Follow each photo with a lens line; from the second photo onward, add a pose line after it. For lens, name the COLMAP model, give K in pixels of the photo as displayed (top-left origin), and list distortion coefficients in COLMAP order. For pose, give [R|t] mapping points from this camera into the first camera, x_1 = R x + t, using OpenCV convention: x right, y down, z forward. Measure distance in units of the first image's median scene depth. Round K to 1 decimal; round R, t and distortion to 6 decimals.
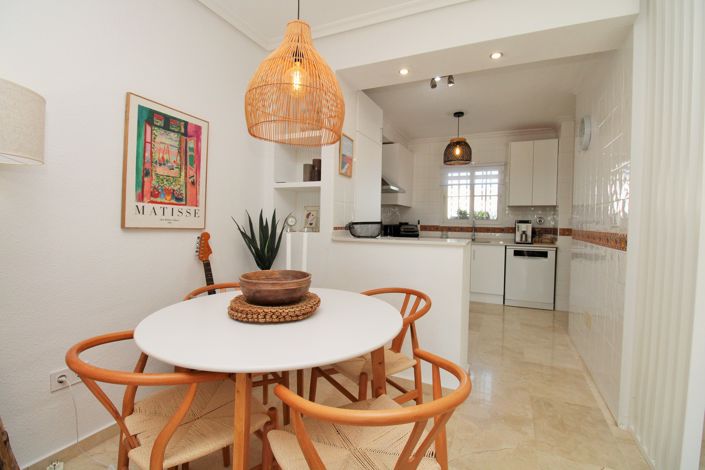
lens RADIAL K [[326.8, 0, 352.4], [0, 326.8, 231.7], [0, 0, 1]] dist [-0.009103, -0.008536]
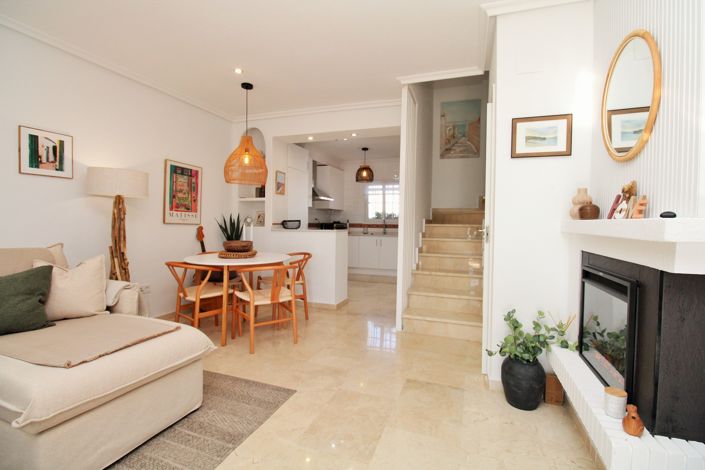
lens RADIAL K [[326.8, 0, 357.2], [0, 326.8, 233.7], [0, 0, 1]] dist [-0.009103, -0.008536]
pose [[0.994673, -0.008662, 0.102713, 0.126899], [0.008331, 0.999959, 0.003655, 0.023326], [-0.102740, -0.002779, 0.994704, -0.479332]]
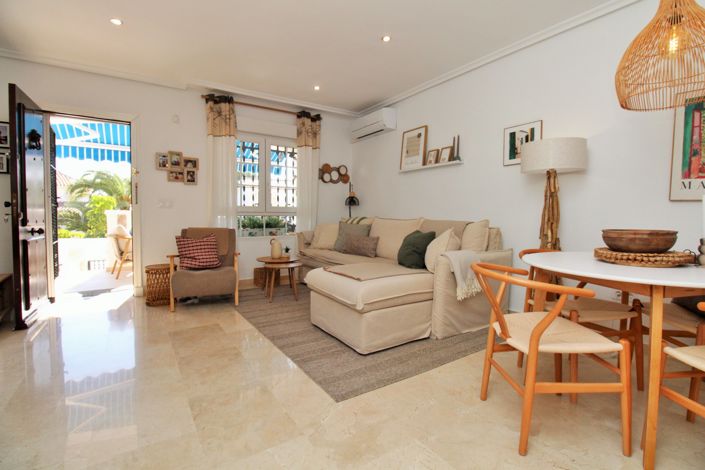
lens RADIAL K [[326.8, 0, 355.1], [0, 326.8, 231.8], [0, 0, 1]] dist [-0.009103, -0.008536]
pose [[-0.512605, 0.022729, -0.858324, 0.401815], [-0.043522, 0.997677, 0.052412, 0.038892], [0.857521, 0.064223, -0.510425, 0.225354]]
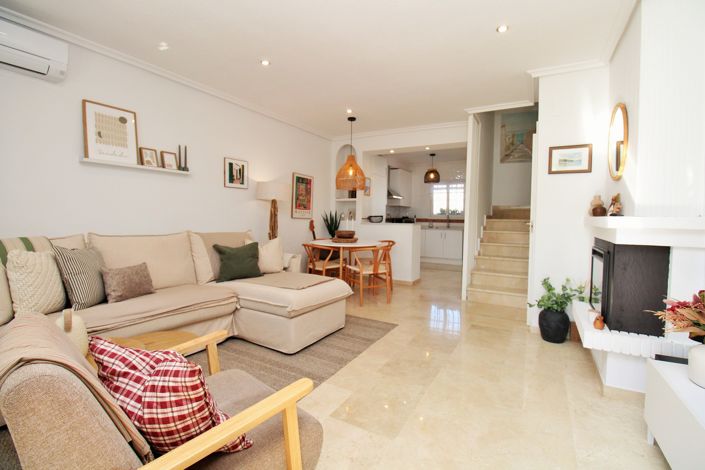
lens RADIAL K [[326.8, 0, 355.5], [0, 326.8, 231.2], [0, 0, 1]] dist [-0.009103, -0.008536]
pose [[0.997358, 0.000679, -0.072636, 0.038469], [0.000104, 0.999942, 0.010770, 0.031153], [0.072639, -0.010749, 0.997300, -0.759663]]
